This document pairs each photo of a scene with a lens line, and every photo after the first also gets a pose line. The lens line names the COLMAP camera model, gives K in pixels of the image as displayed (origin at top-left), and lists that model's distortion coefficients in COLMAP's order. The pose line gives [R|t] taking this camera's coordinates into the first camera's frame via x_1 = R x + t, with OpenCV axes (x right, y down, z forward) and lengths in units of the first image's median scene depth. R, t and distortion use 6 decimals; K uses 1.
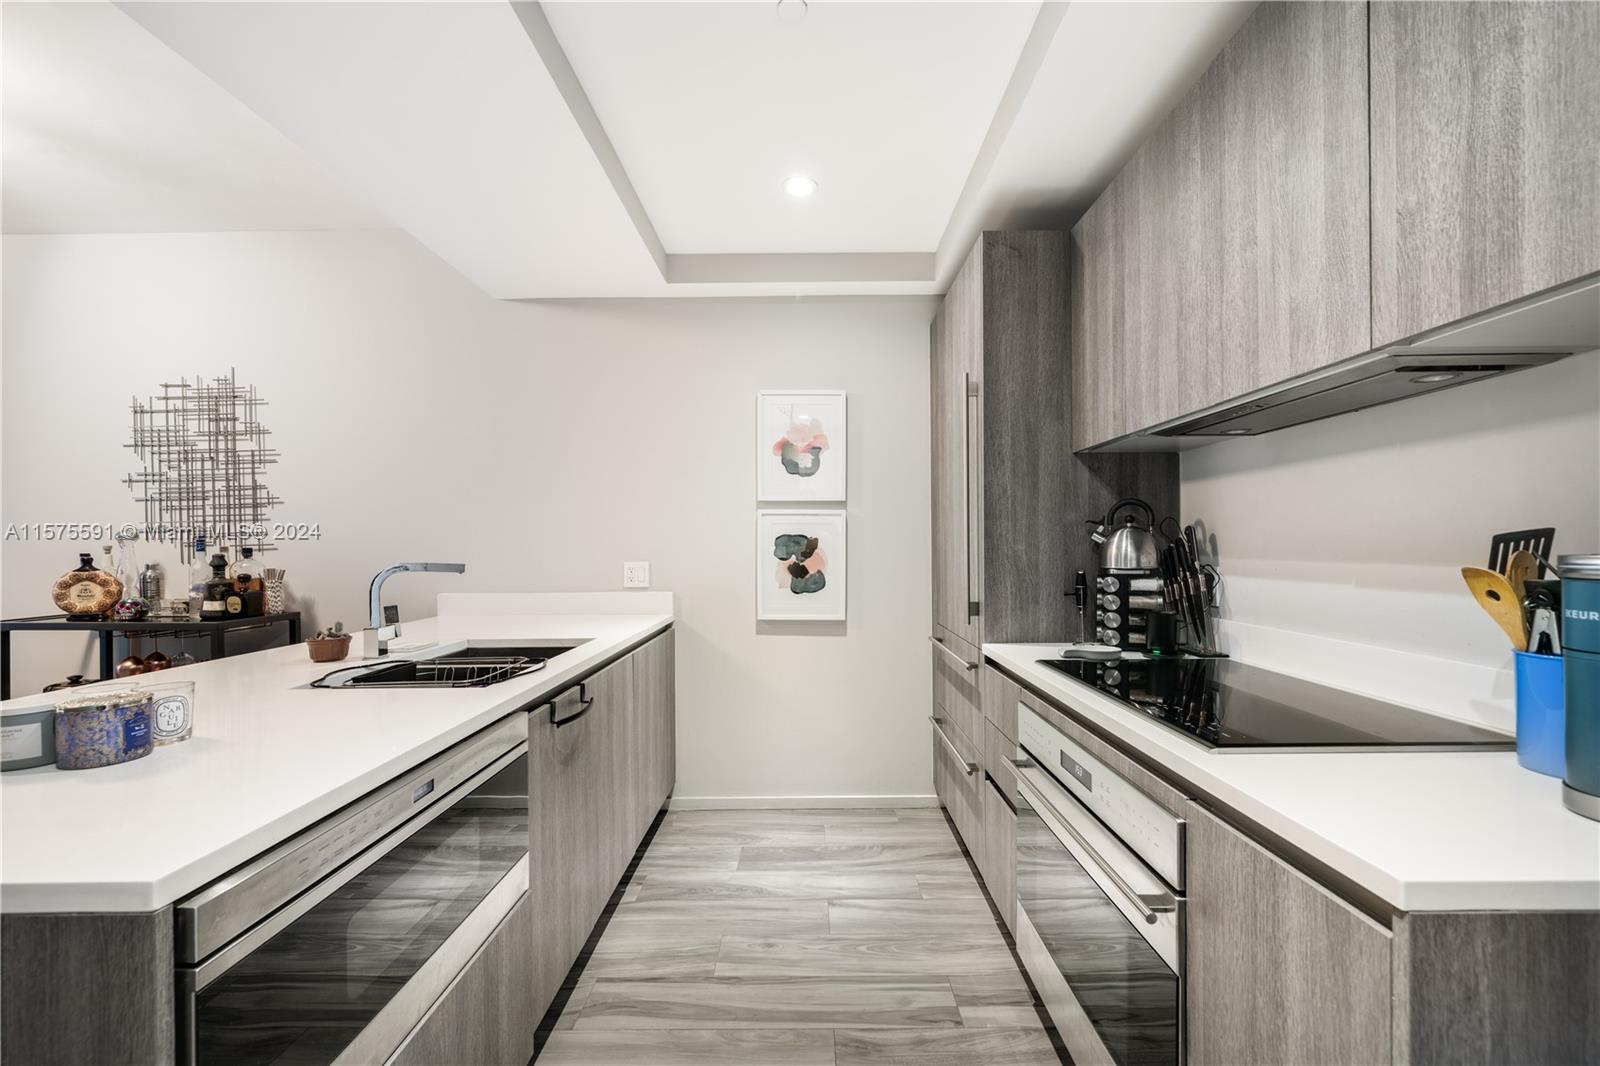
lens RADIAL K [[644.9, 0, 805.9], [0, 644.9, 549.6], [0, 0, 1]] dist [-0.003525, 0.001135]
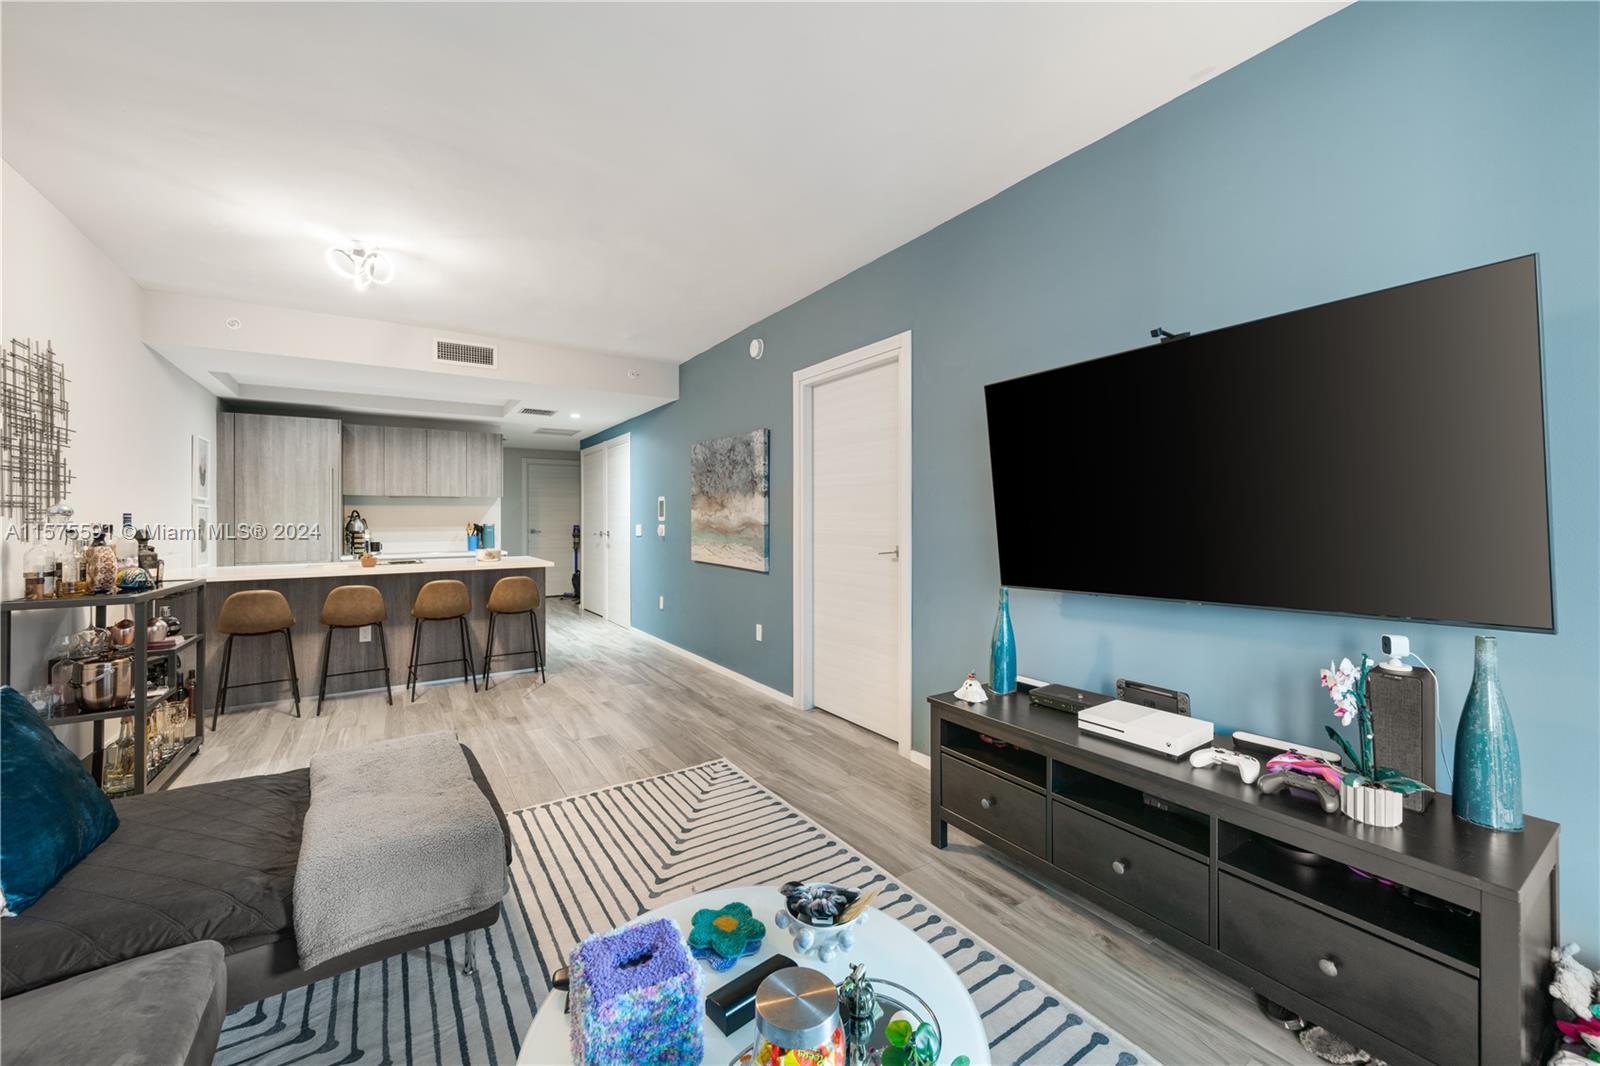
lens RADIAL K [[620.8, 0, 792.7], [0, 620.8, 513.8], [0, 0, 1]] dist [-0.001685, -0.000176]
pose [[-0.547825, 0.020222, 0.836348, -2.816312], [0.019038, 0.999750, -0.011703, 0.016427], [-0.836376, 0.009511, -0.548073, 0.705597]]
